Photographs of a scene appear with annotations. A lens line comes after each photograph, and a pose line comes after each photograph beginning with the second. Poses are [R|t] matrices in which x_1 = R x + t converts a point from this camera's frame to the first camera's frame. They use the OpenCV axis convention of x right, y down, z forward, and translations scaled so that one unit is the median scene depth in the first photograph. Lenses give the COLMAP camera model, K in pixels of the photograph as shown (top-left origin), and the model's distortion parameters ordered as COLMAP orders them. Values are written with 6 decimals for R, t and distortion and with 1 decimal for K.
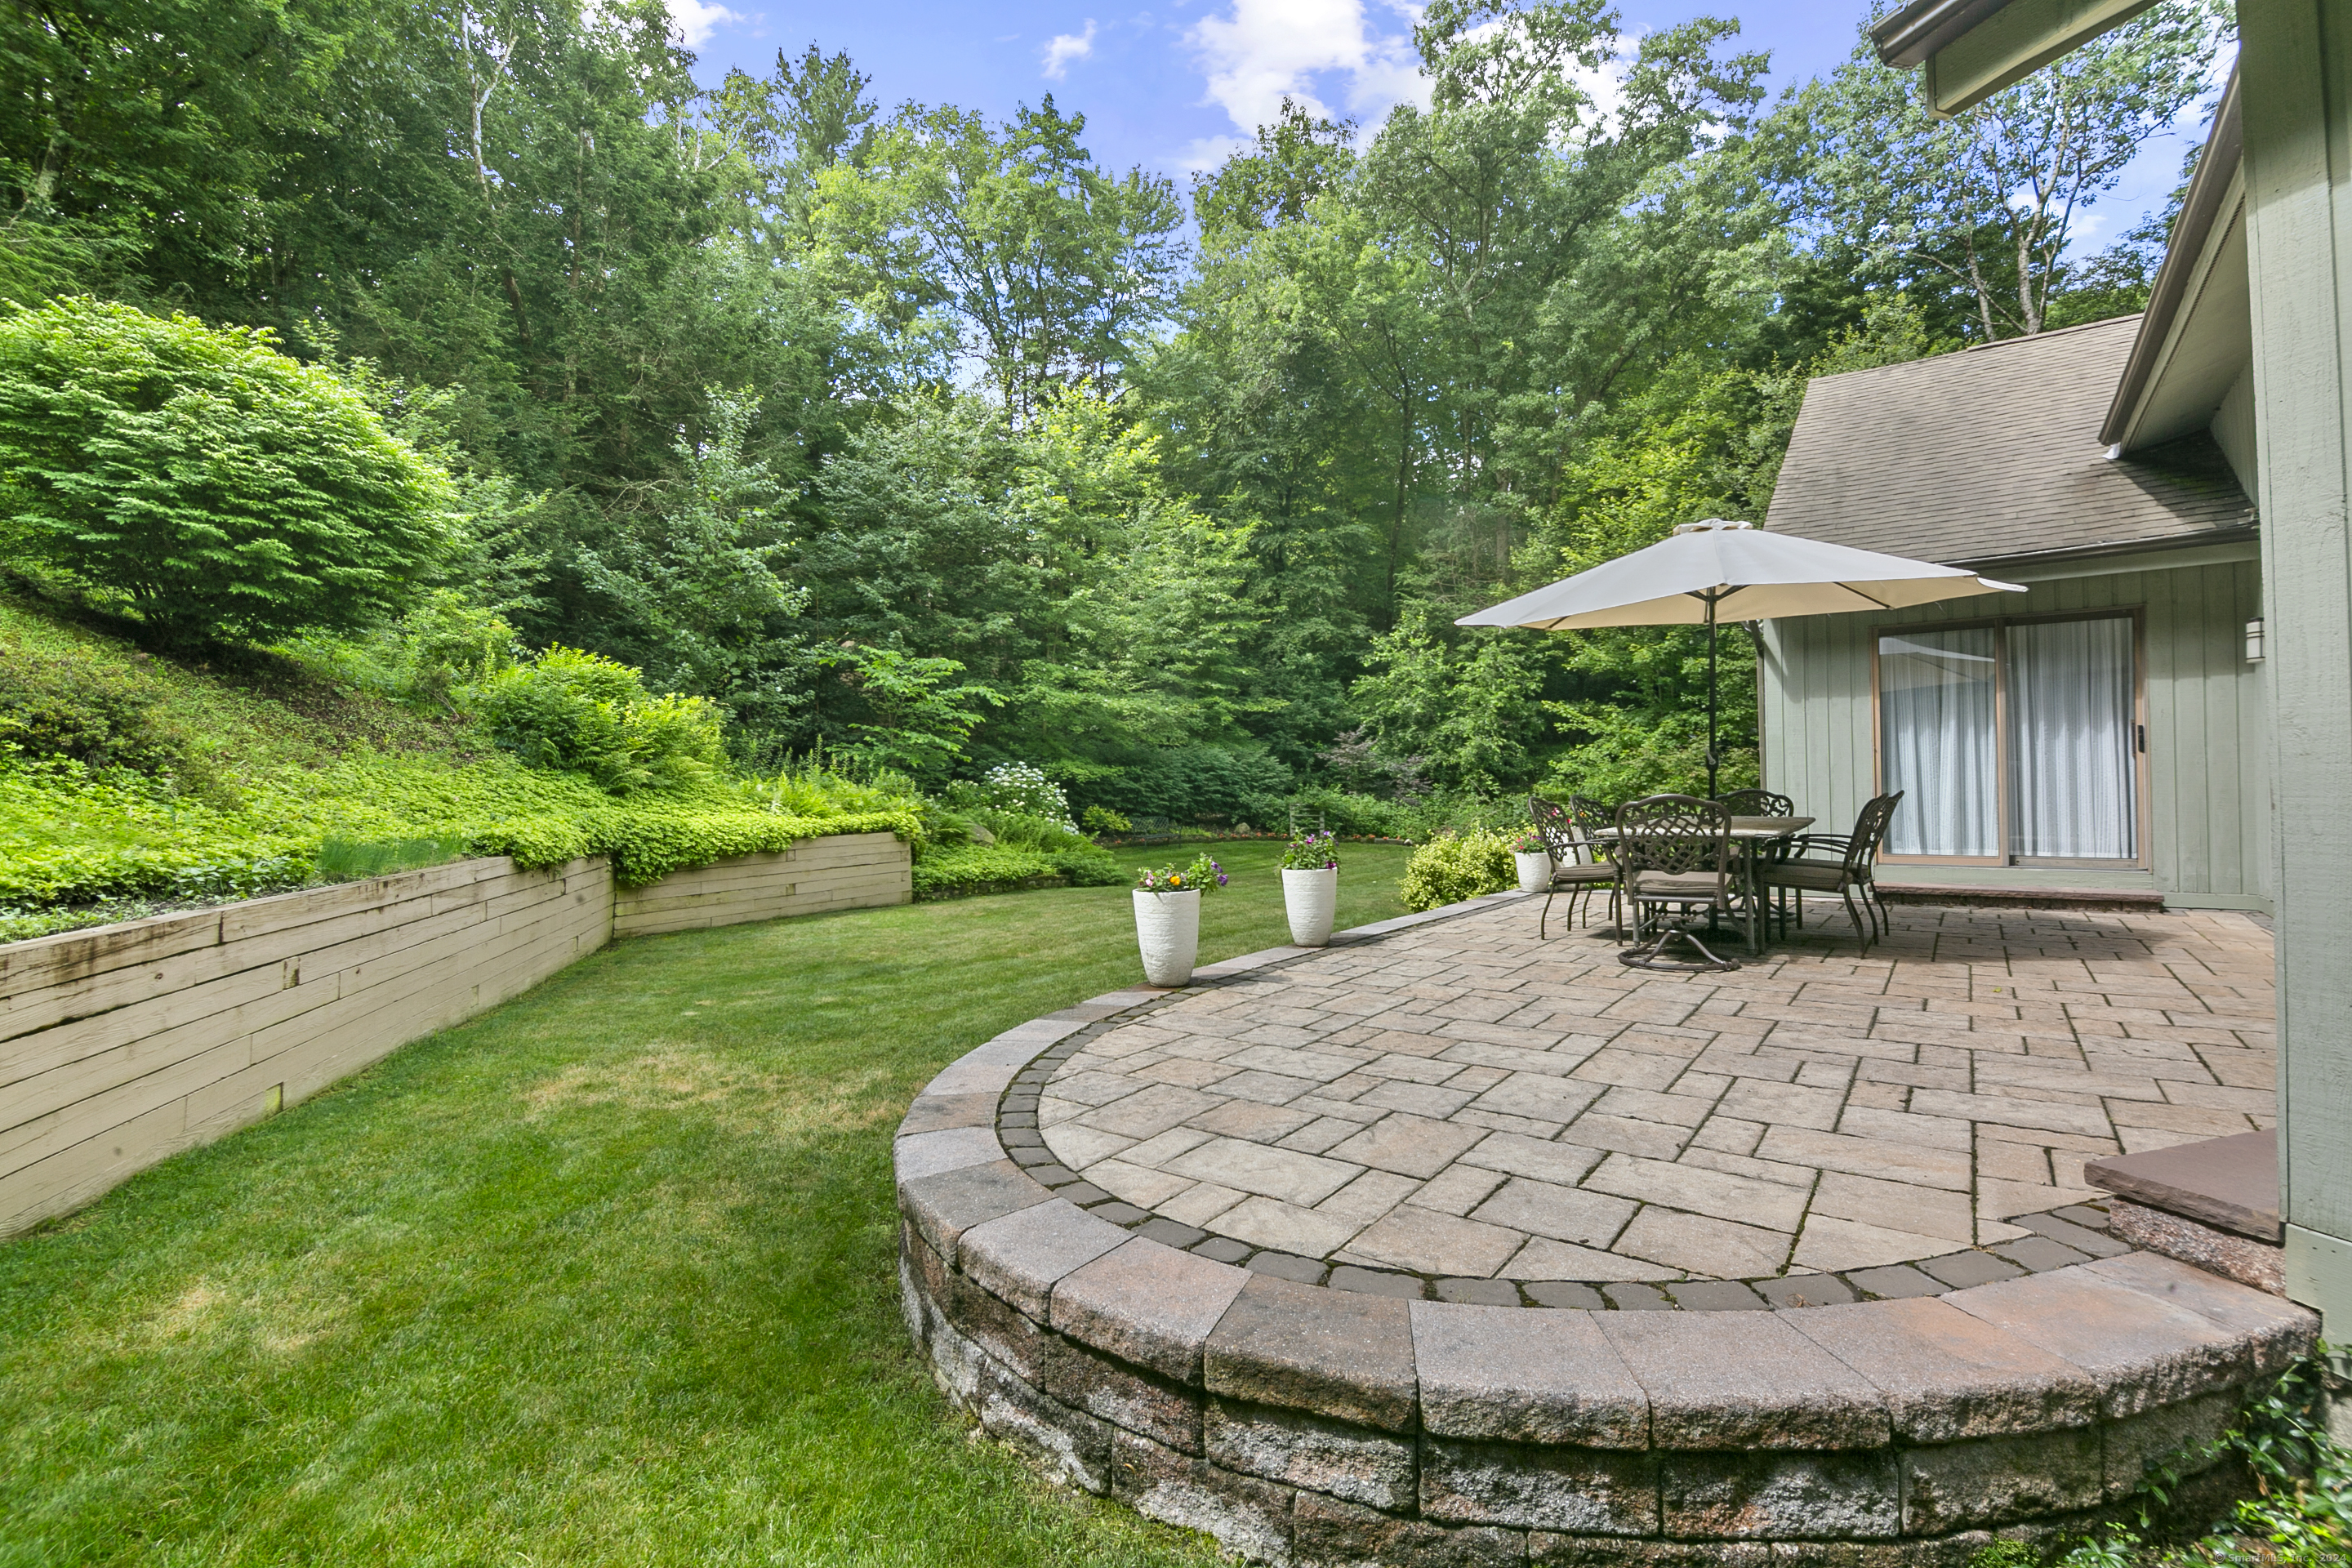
lens RADIAL K [[1036.7, 0, 1172.2], [0, 1036.7, 780.3], [0, 0, 1]] dist [-0.009582, -0.001691]
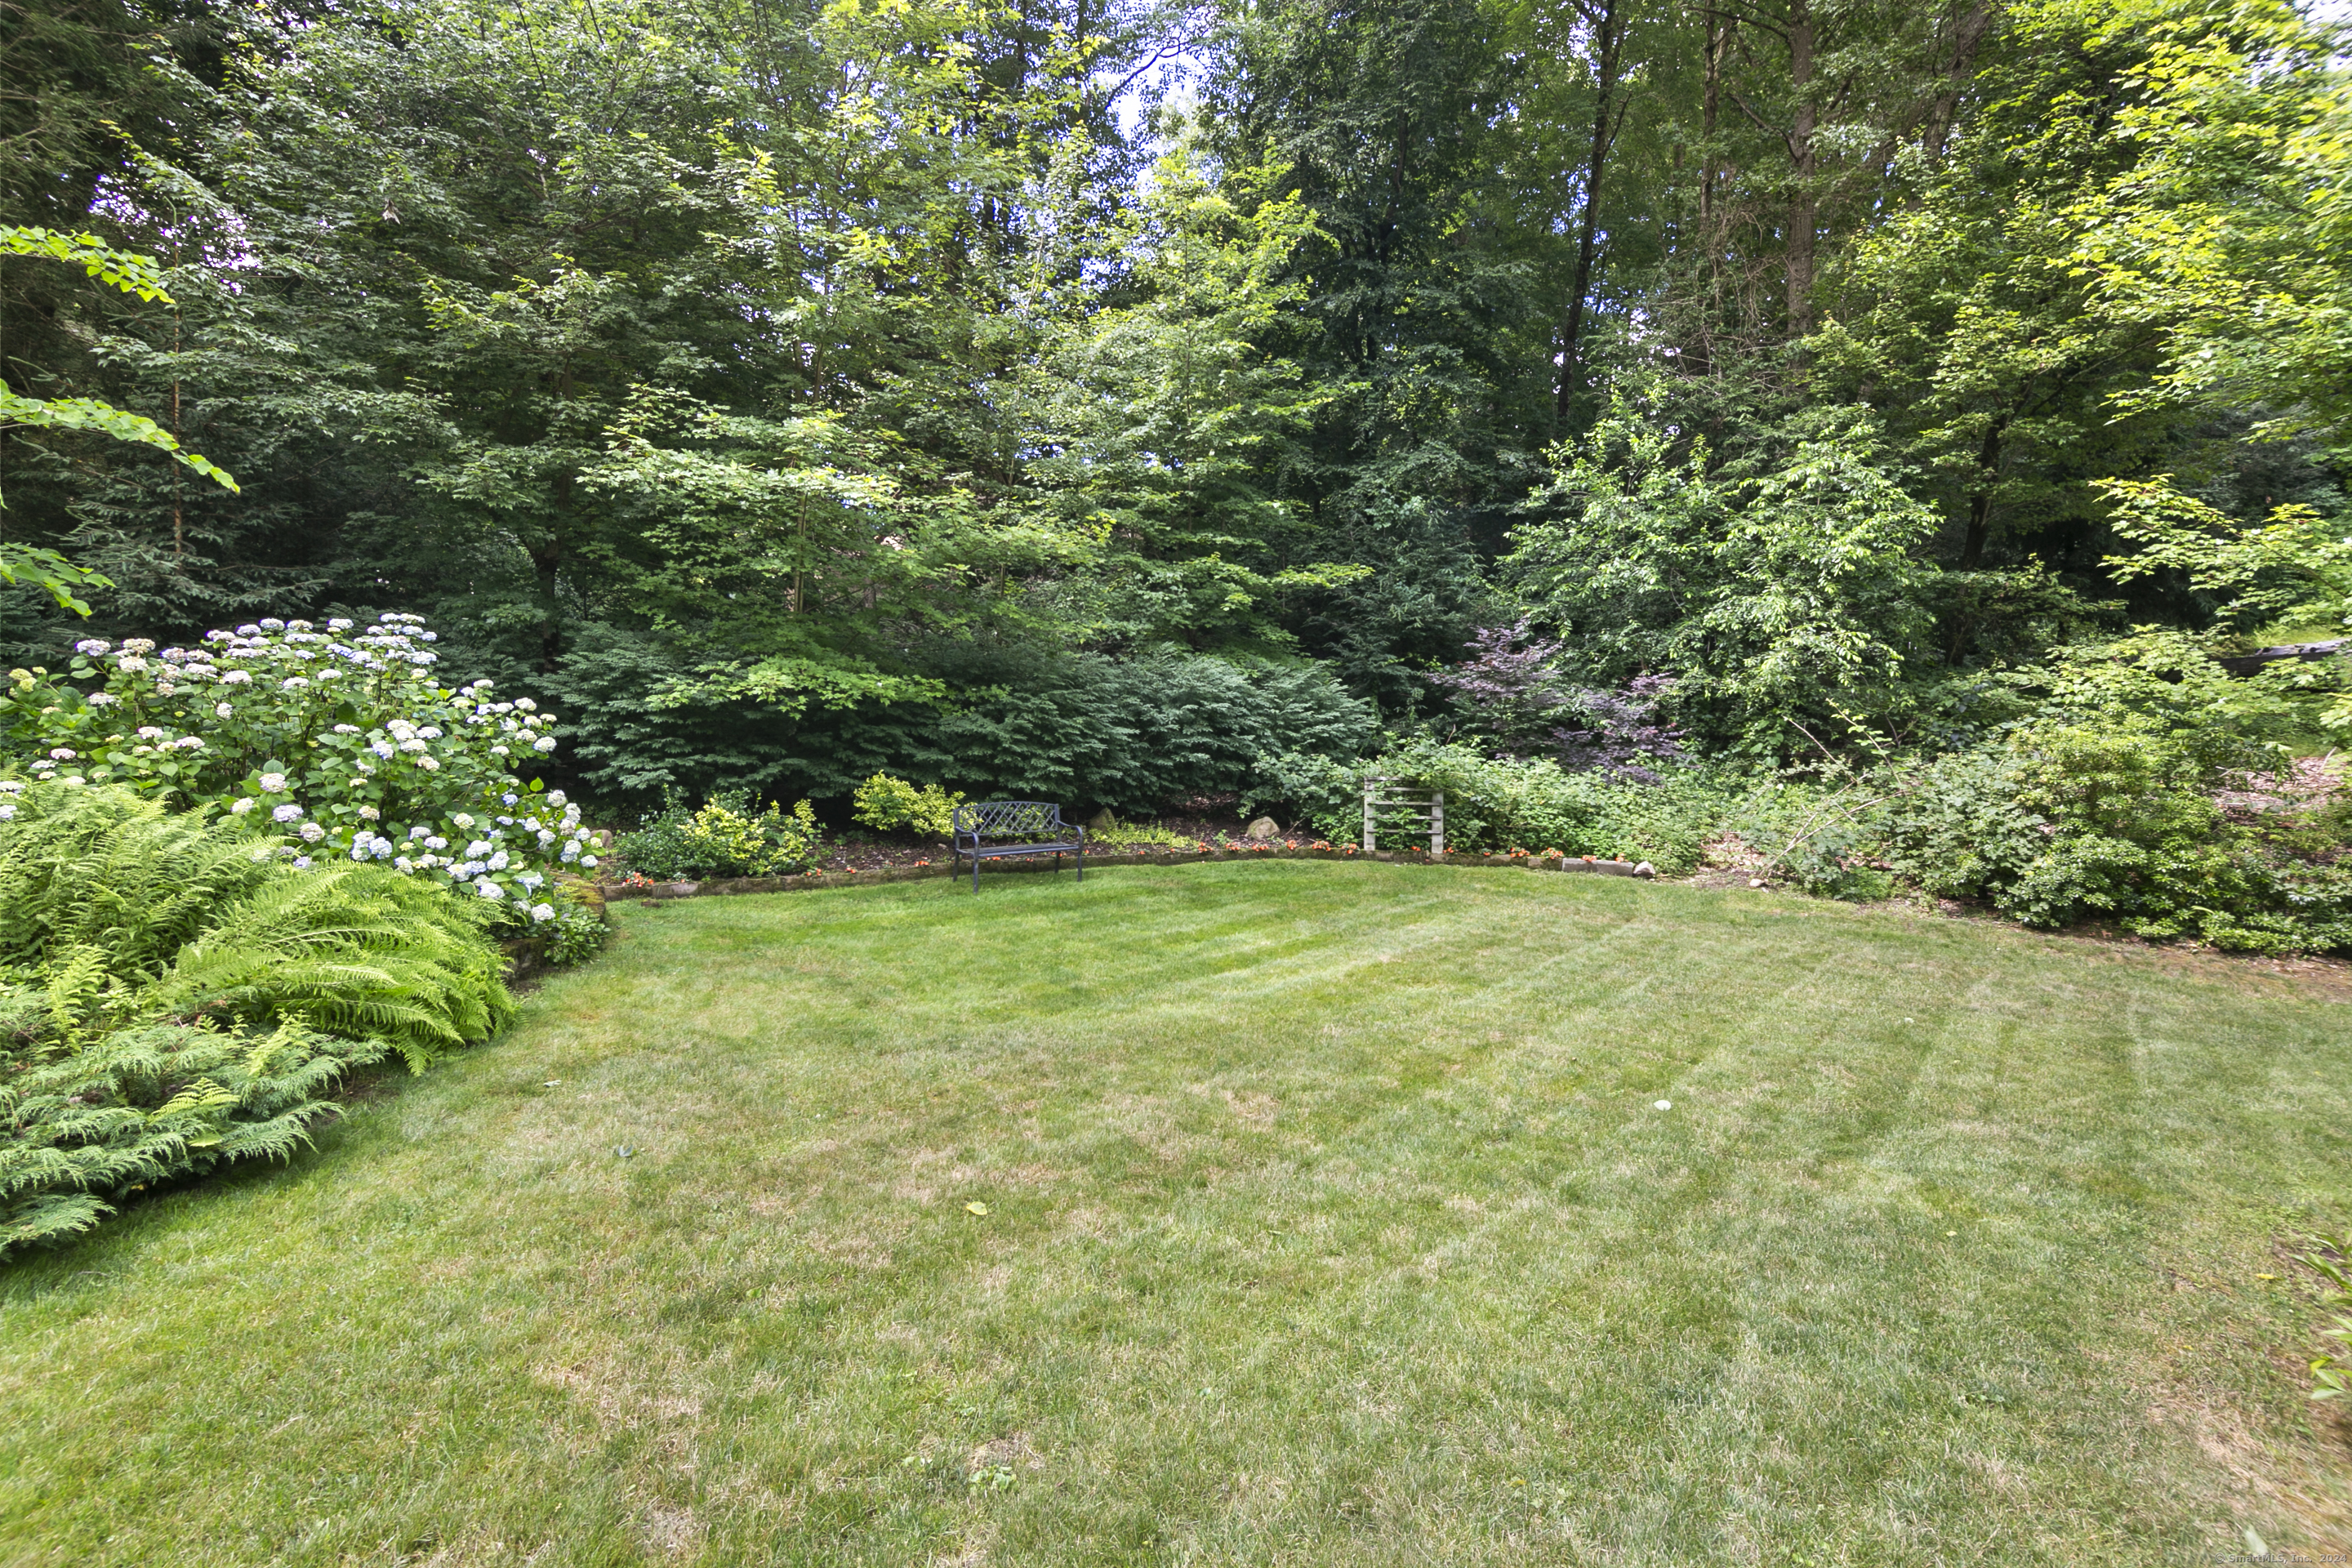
lens RADIAL K [[1036.7, 0, 1151.1], [0, 1036.7, 785.3], [0, 0, 1]] dist [-0.009582, -0.001691]
pose [[0.991948, 0.009694, -0.126272, 0.073148], [-0.007035, 0.999744, 0.021492, 0.016188], [0.126448, -0.020431, 0.991763, 0.505827]]
